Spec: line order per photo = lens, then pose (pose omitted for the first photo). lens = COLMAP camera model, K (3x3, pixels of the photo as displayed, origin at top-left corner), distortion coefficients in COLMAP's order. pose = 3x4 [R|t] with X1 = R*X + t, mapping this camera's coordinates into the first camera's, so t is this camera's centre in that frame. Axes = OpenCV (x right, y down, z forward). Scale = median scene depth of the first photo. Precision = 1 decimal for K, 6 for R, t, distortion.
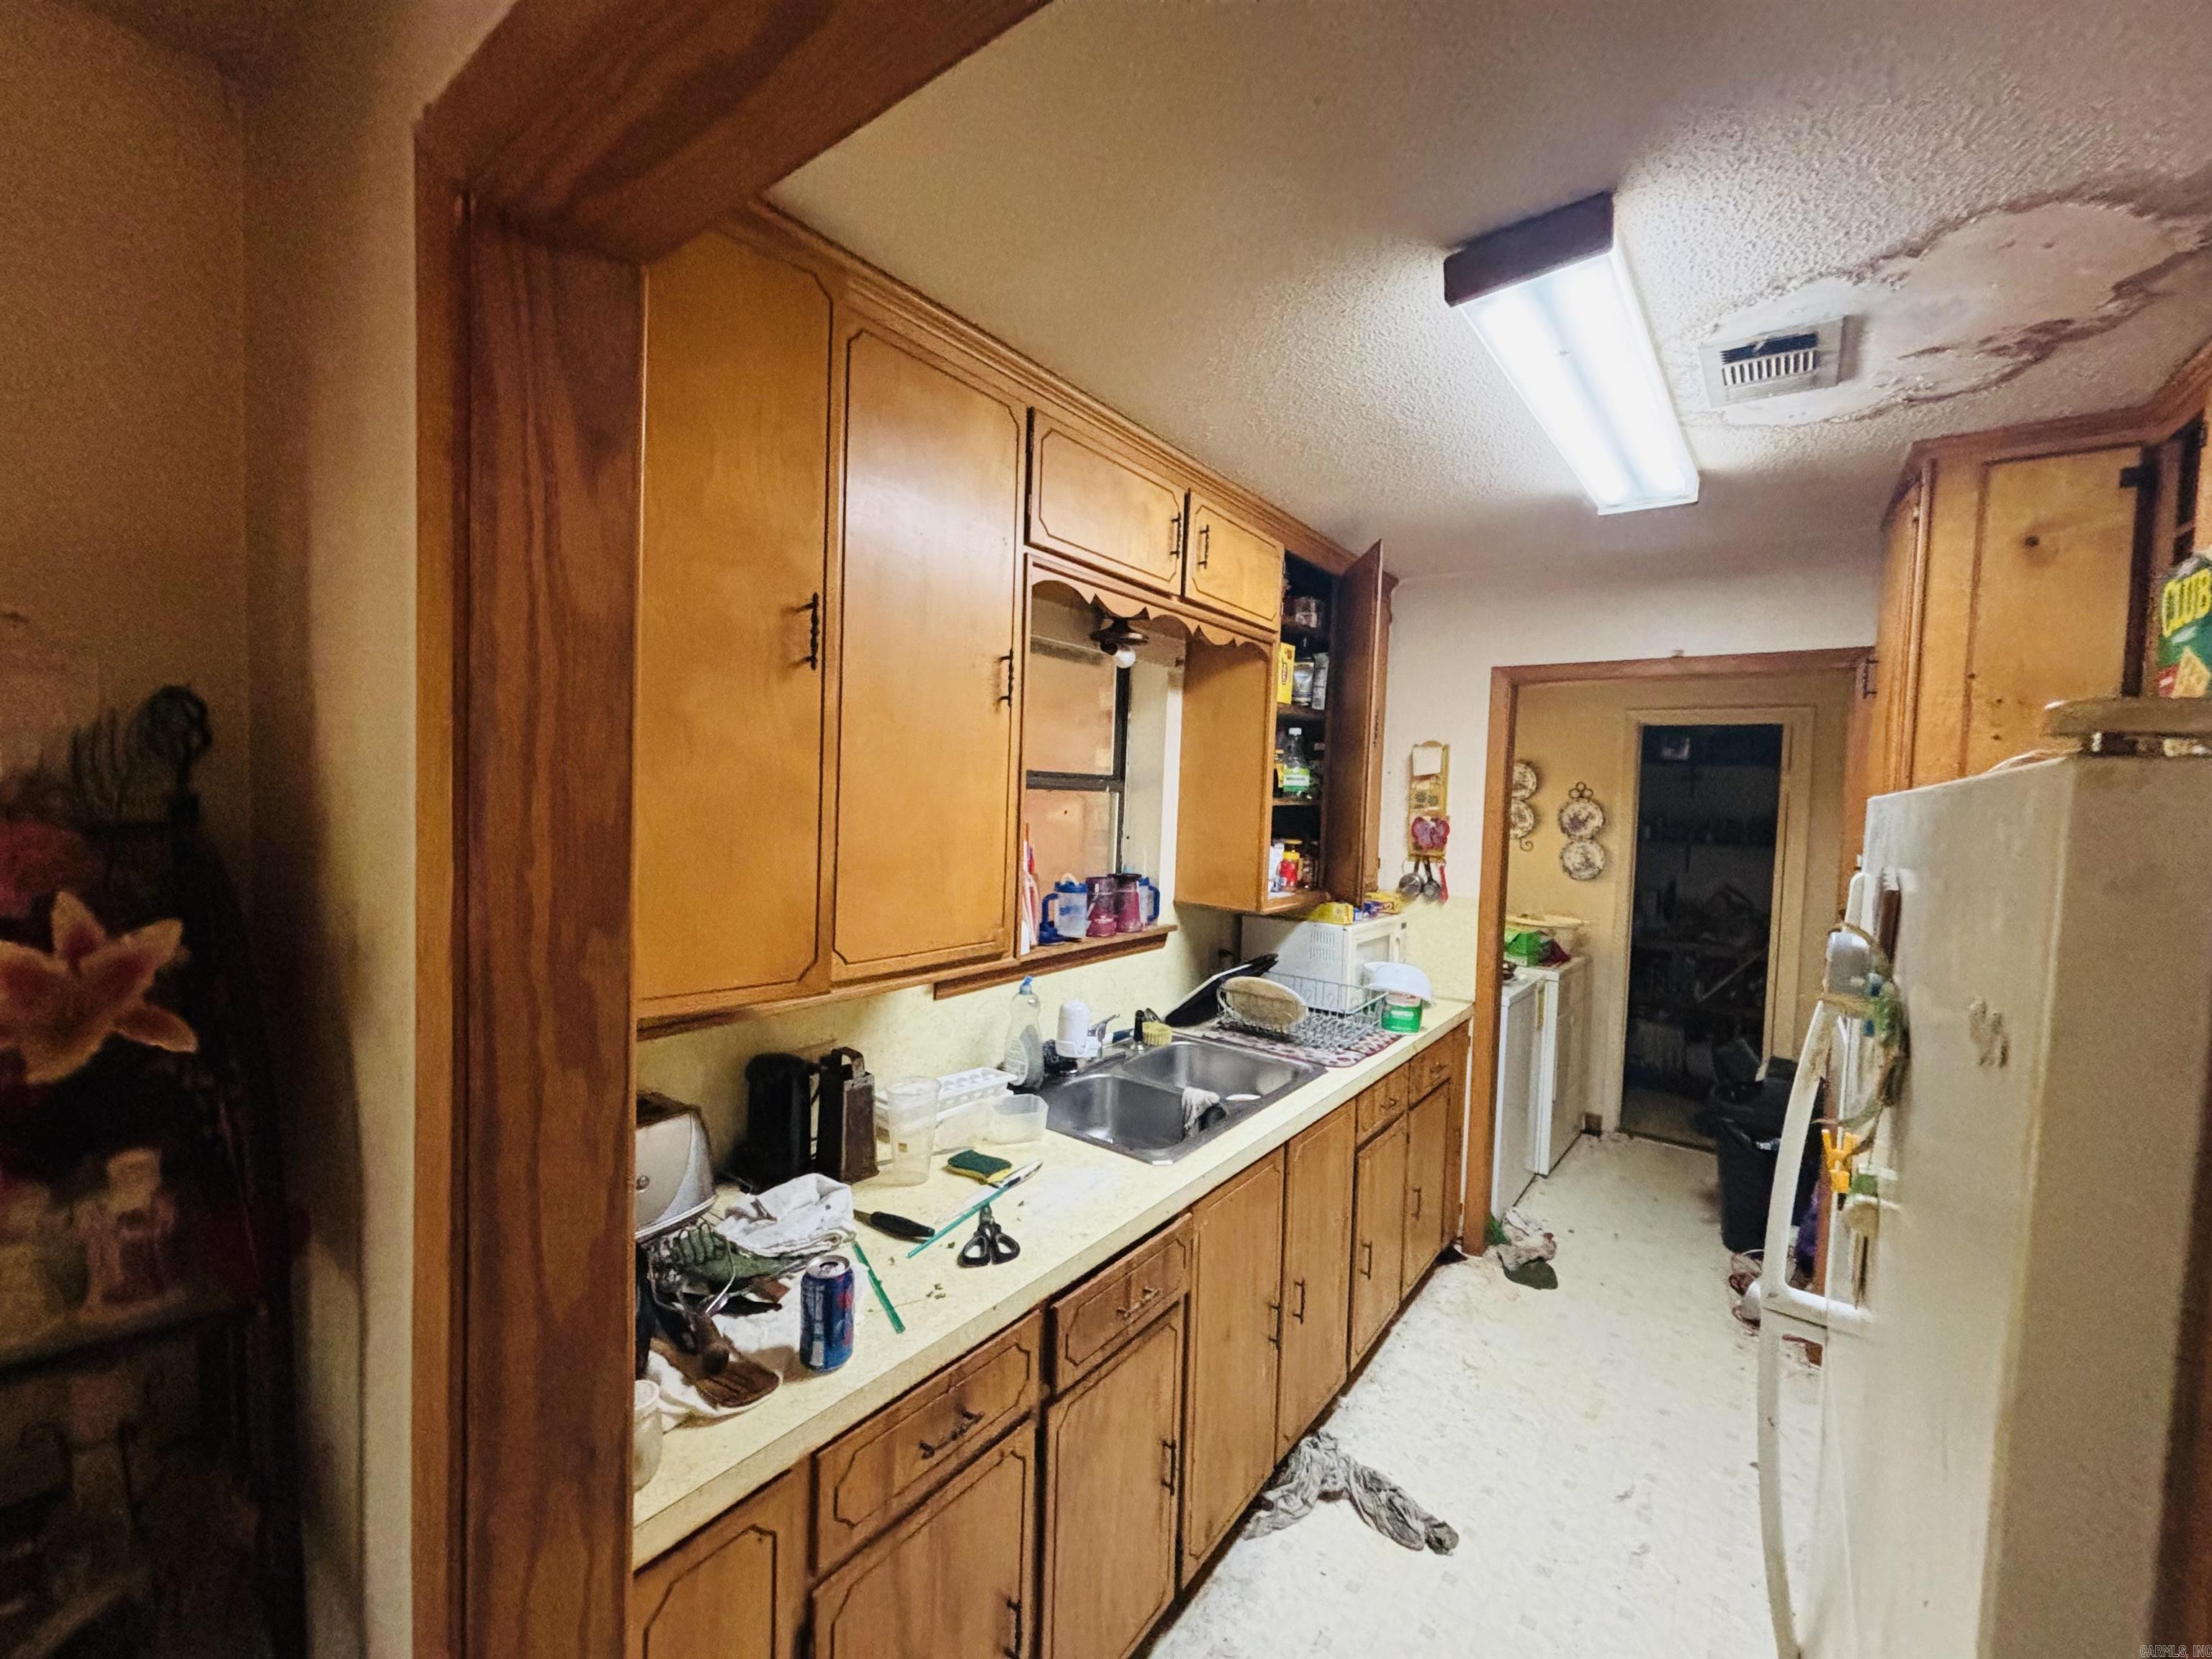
lens RADIAL K [[893.5, 0, 1097.3], [0, 893.5, 824.2], [0, 0, 1]] dist [-0.000827, -0.000630]
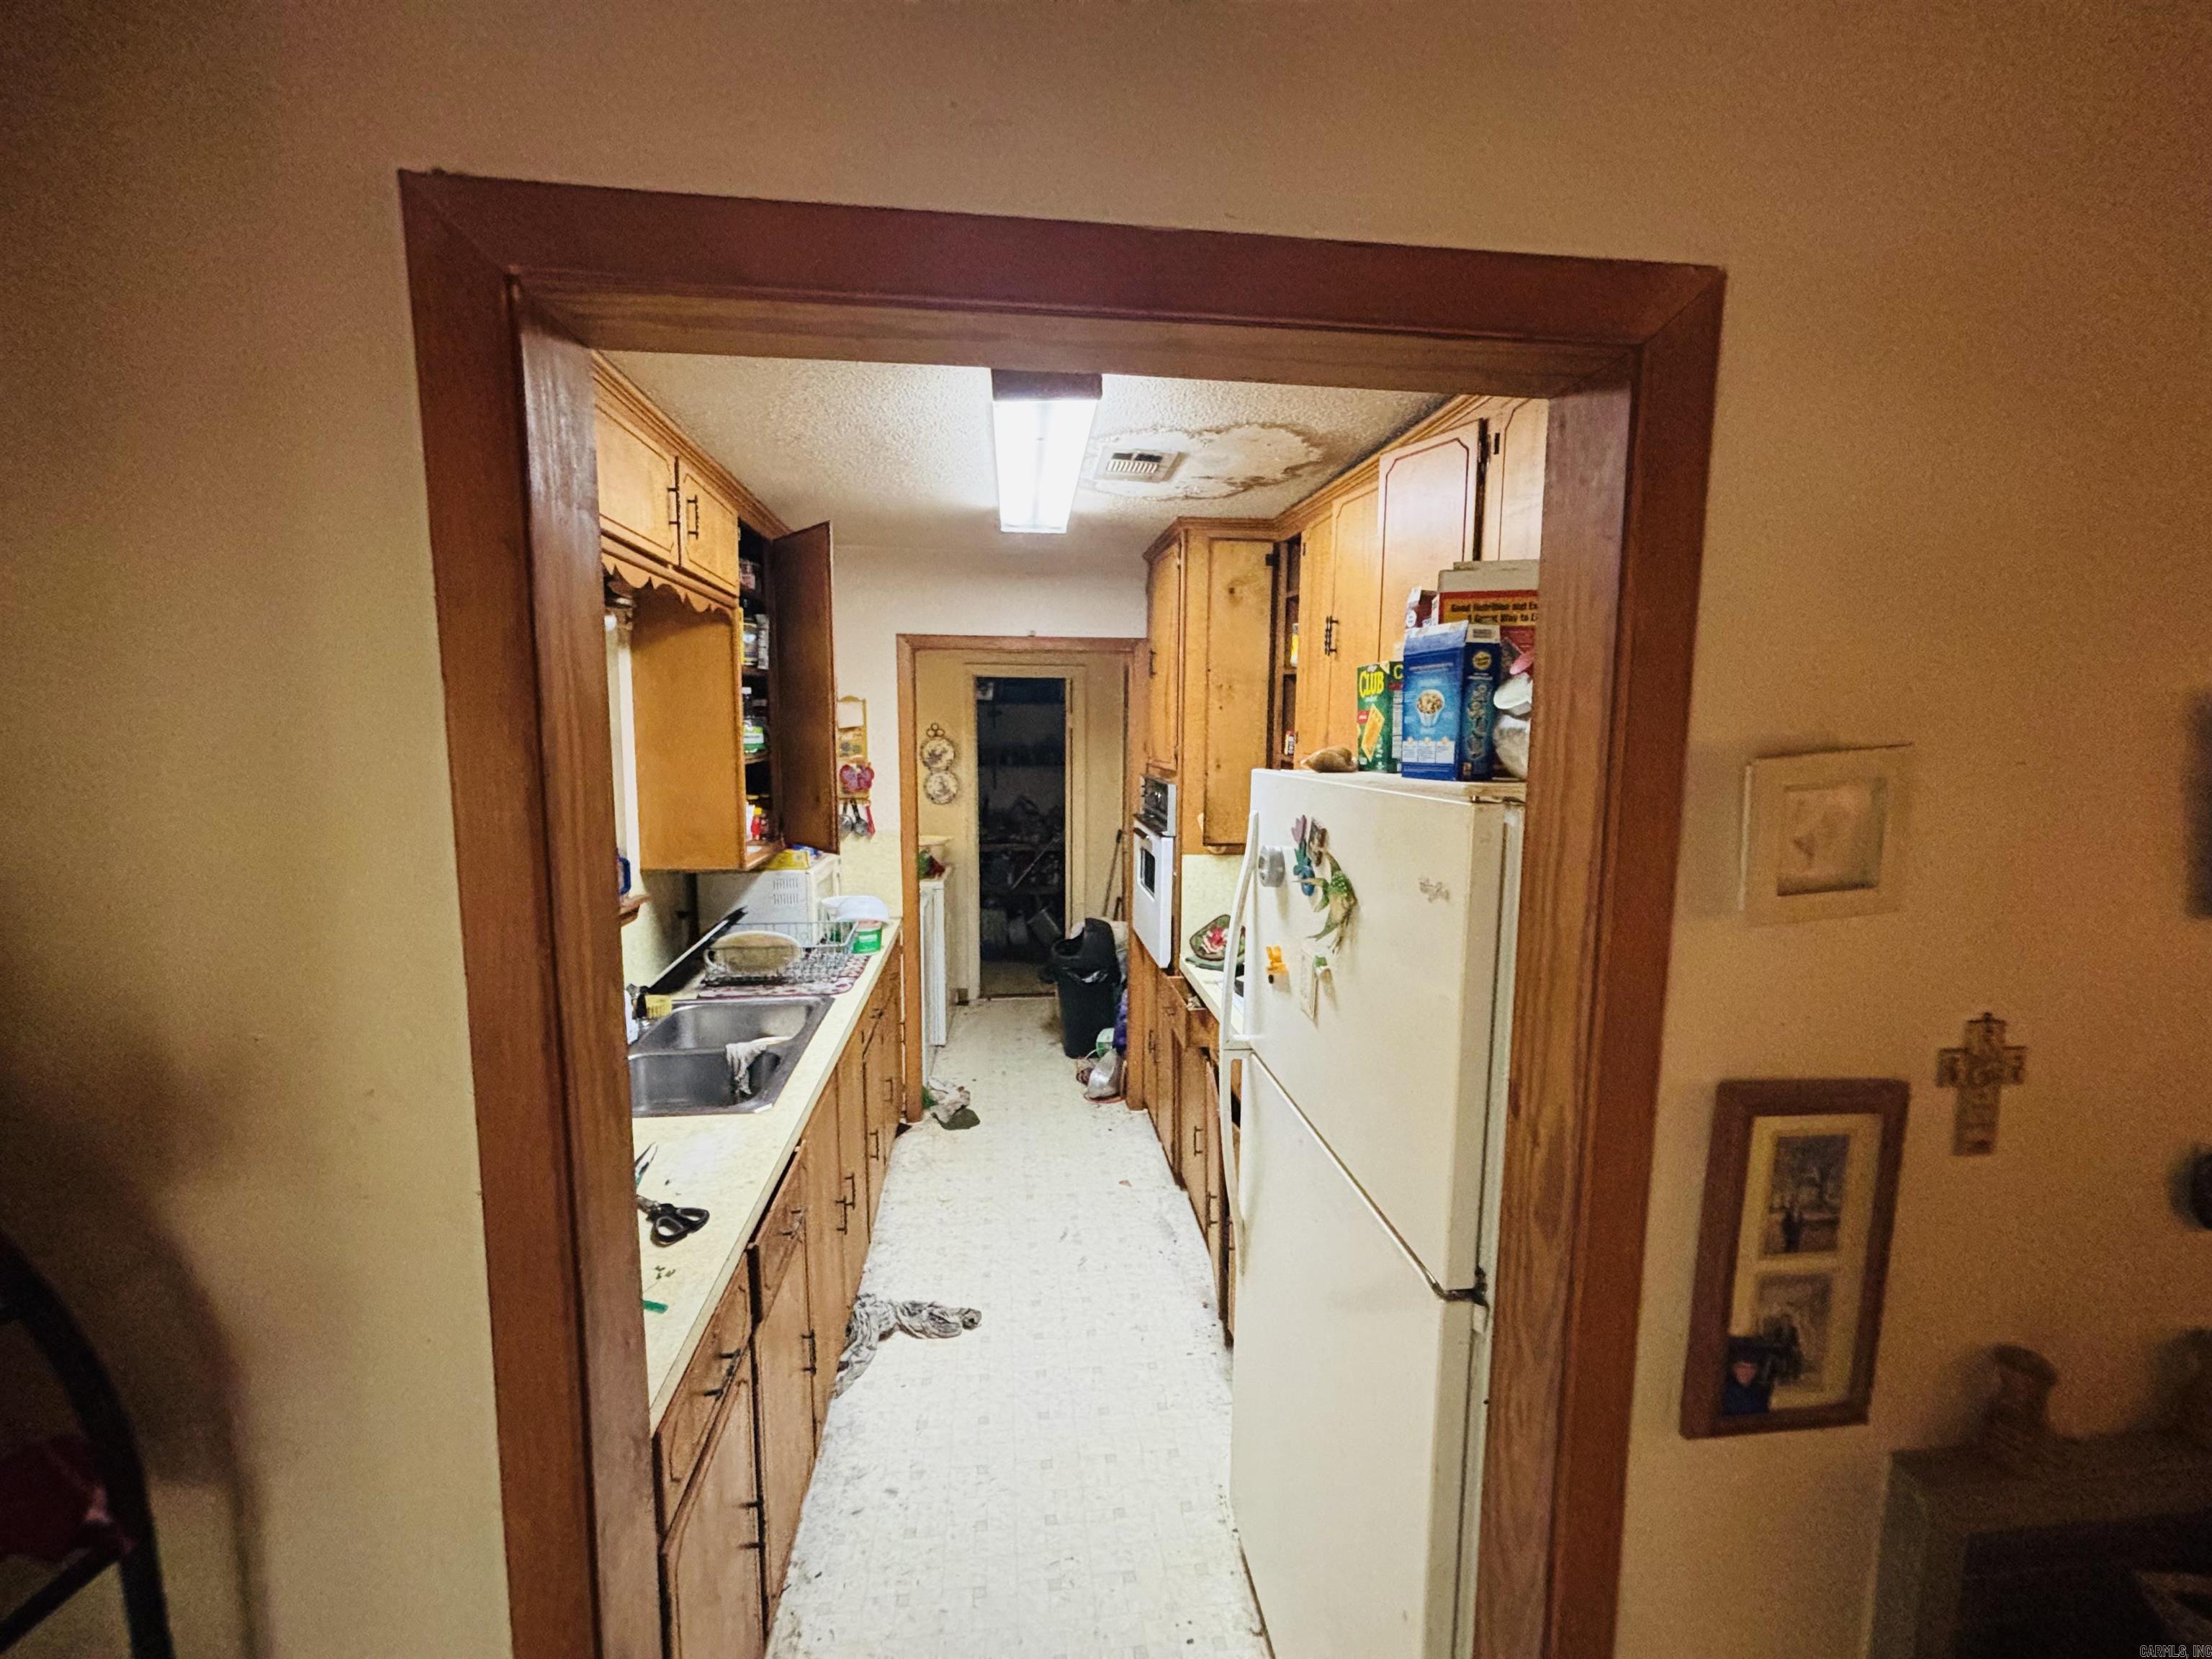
lens RADIAL K [[893.5, 0, 1104.8], [0, 893.5, 821.0], [0, 0, 1]] dist [-0.000827, -0.000630]
pose [[0.716388, -0.101690, 0.690252, -0.245726], [0.044675, 0.993977, 0.100069, -0.045616], [-0.696271, -0.040851, 0.716616, -0.045760]]
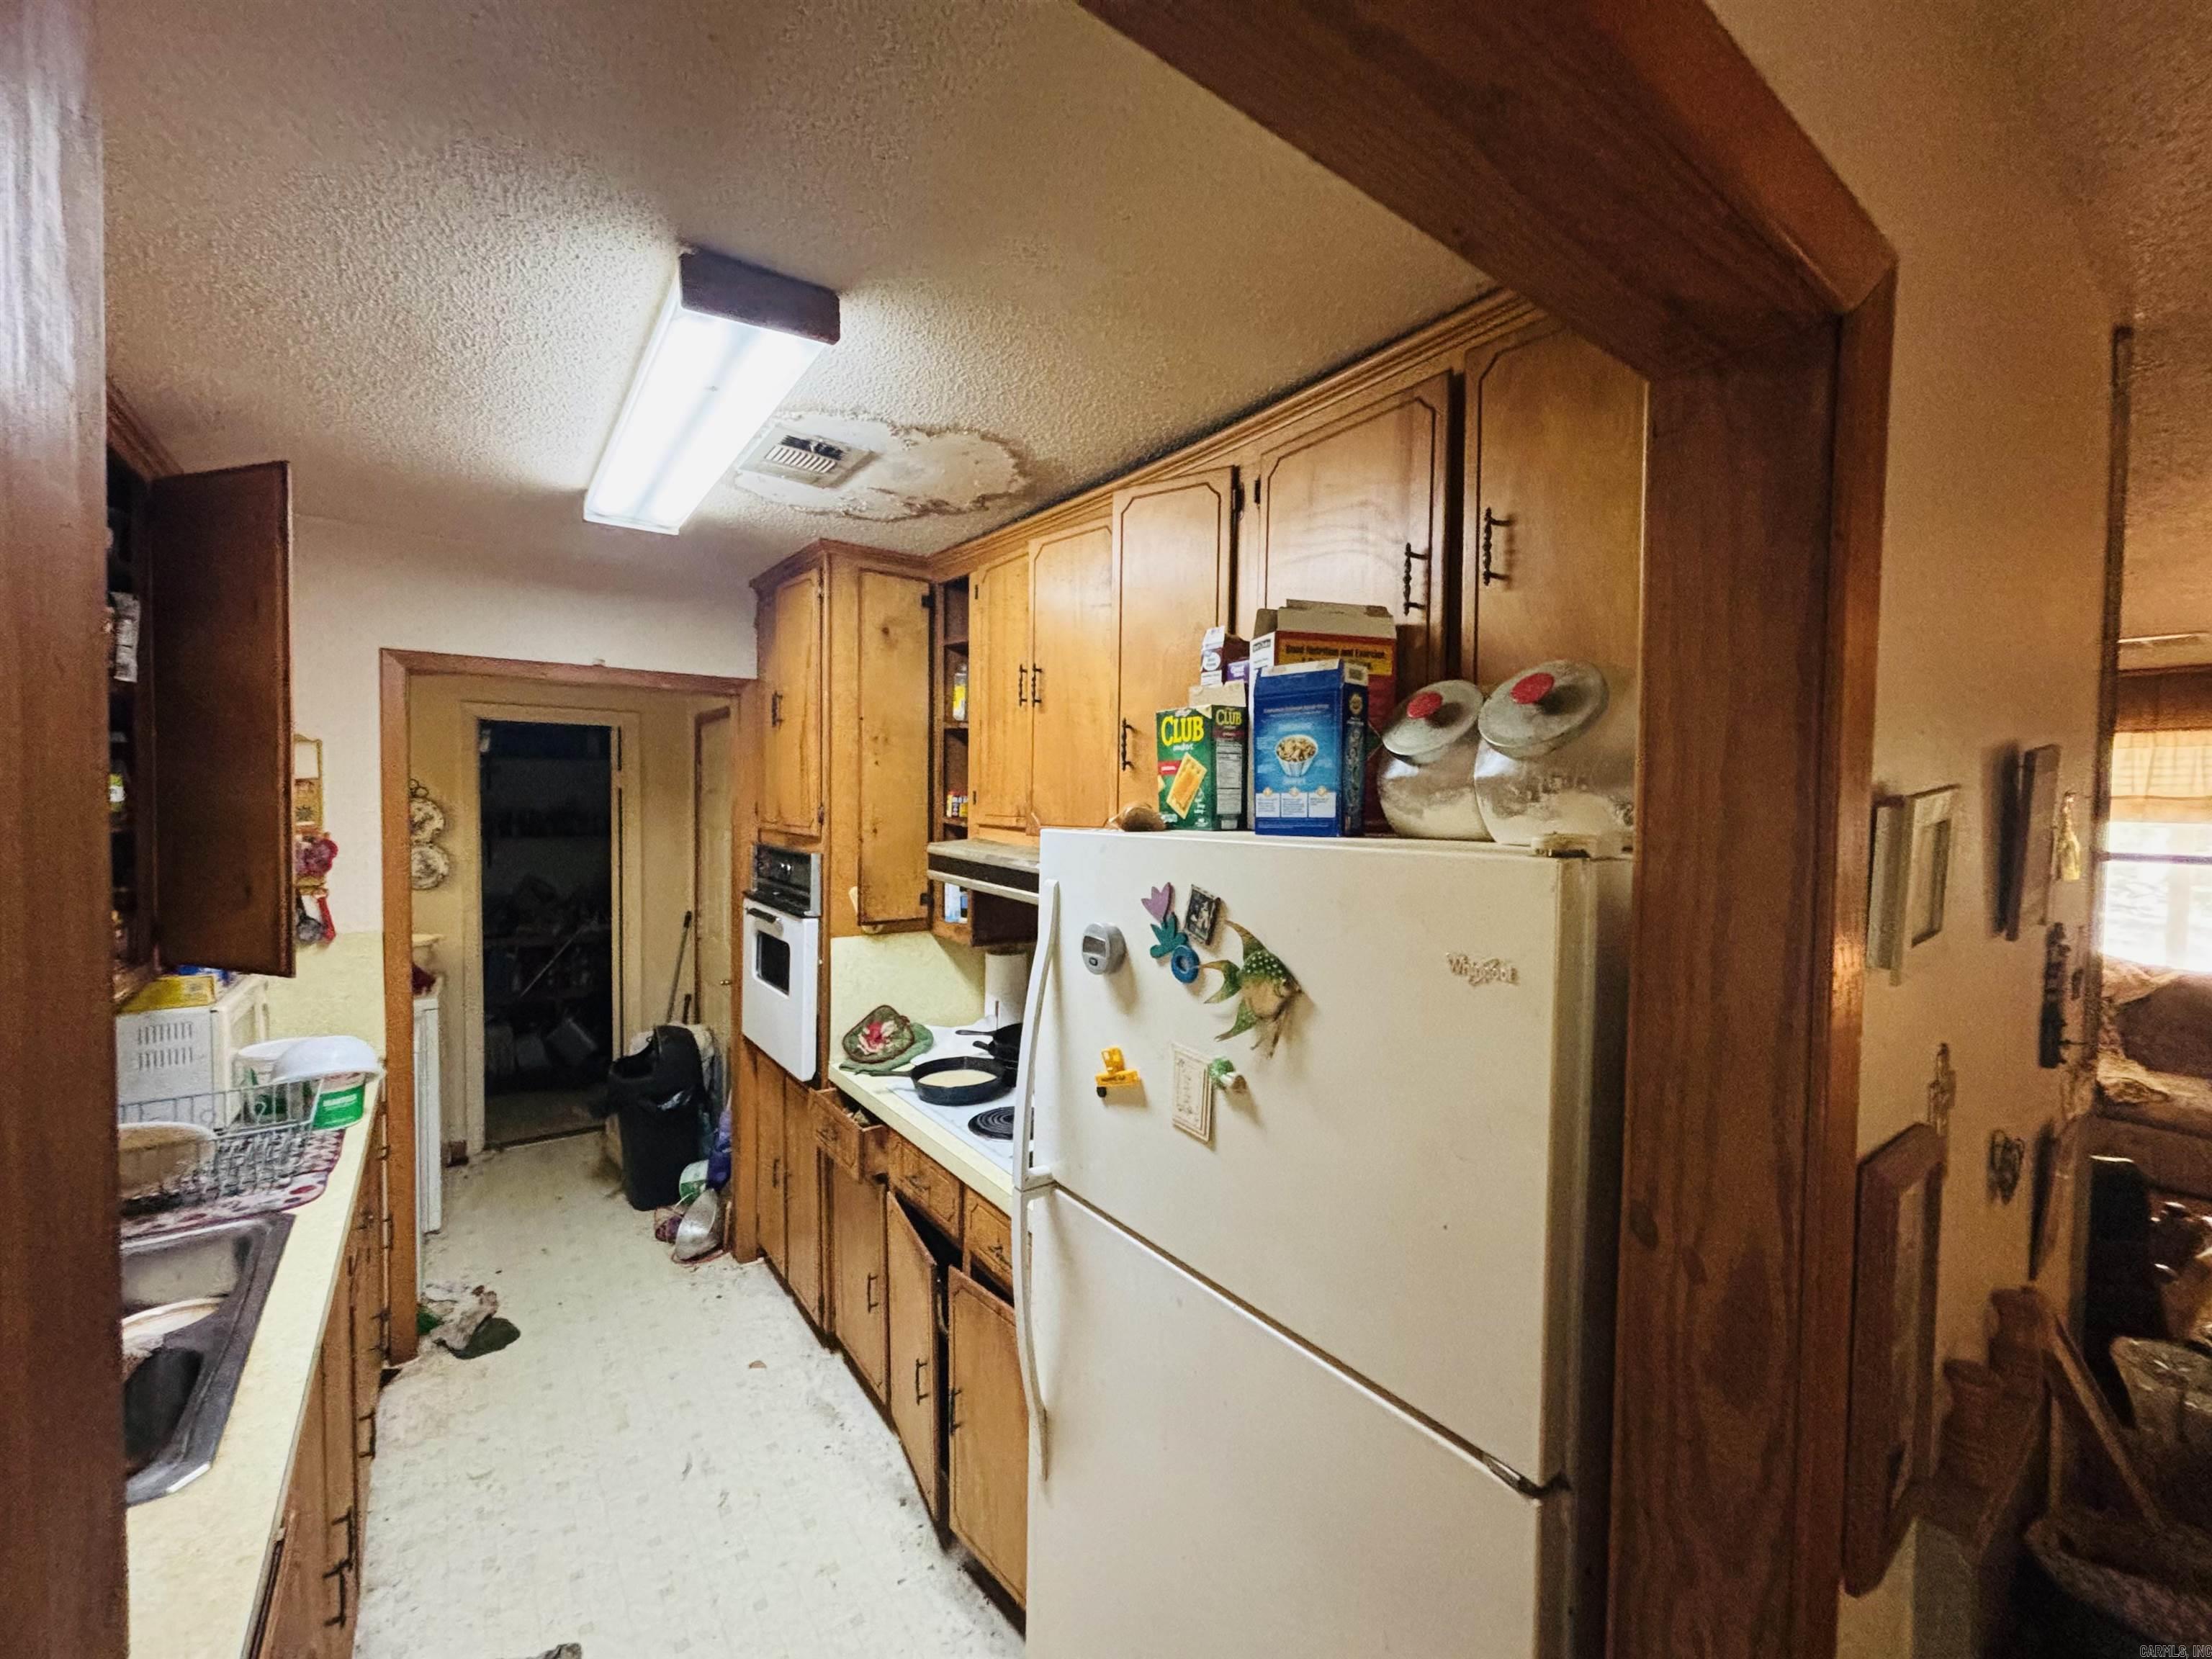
lens RADIAL K [[893.5, 0, 1106.5], [0, 893.5, 825.1], [0, 0, 1]] dist [-0.000827, -0.000630]
pose [[0.274841, -0.056255, 0.959843, -0.210074], [0.032925, 0.998252, 0.049079, -0.040471], [-0.960926, 0.018113, 0.276213, 0.178646]]
